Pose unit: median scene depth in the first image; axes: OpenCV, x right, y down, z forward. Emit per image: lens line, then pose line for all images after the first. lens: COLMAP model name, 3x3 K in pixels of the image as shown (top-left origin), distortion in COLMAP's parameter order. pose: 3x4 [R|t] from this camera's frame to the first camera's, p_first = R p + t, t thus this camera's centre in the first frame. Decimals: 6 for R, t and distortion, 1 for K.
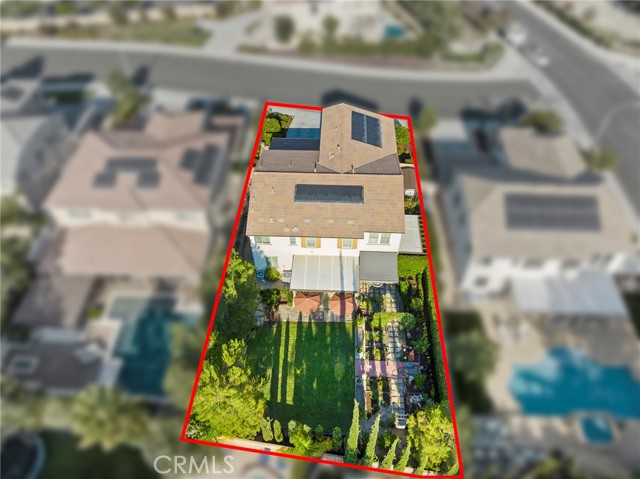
lens RADIAL K [[442.1, 0, 320.0], [0, 442.1, 239.5], [0, 0, 1]] dist [-0.032905, -0.001798]
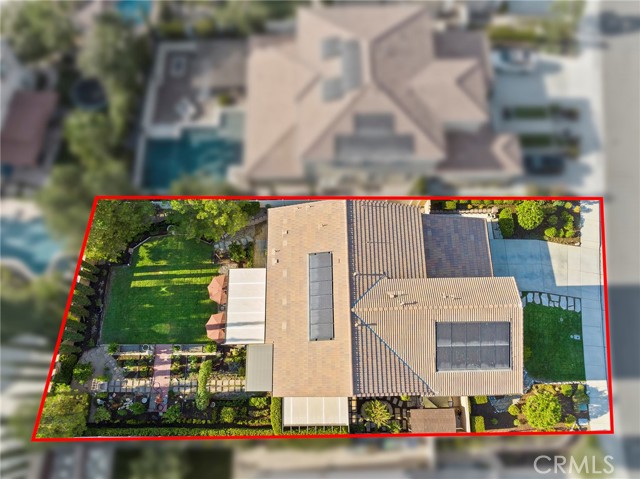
lens RADIAL K [[442.1, 0, 320.0], [0, 442.1, 239.5], [0, 0, 1]] dist [-0.032905, -0.001798]
pose [[0.058023, 0.953080, -0.297107, 0.164873], [-0.750302, 0.237951, 0.616787, -0.634324], [0.658544, 0.187132, 0.728904, 0.436926]]
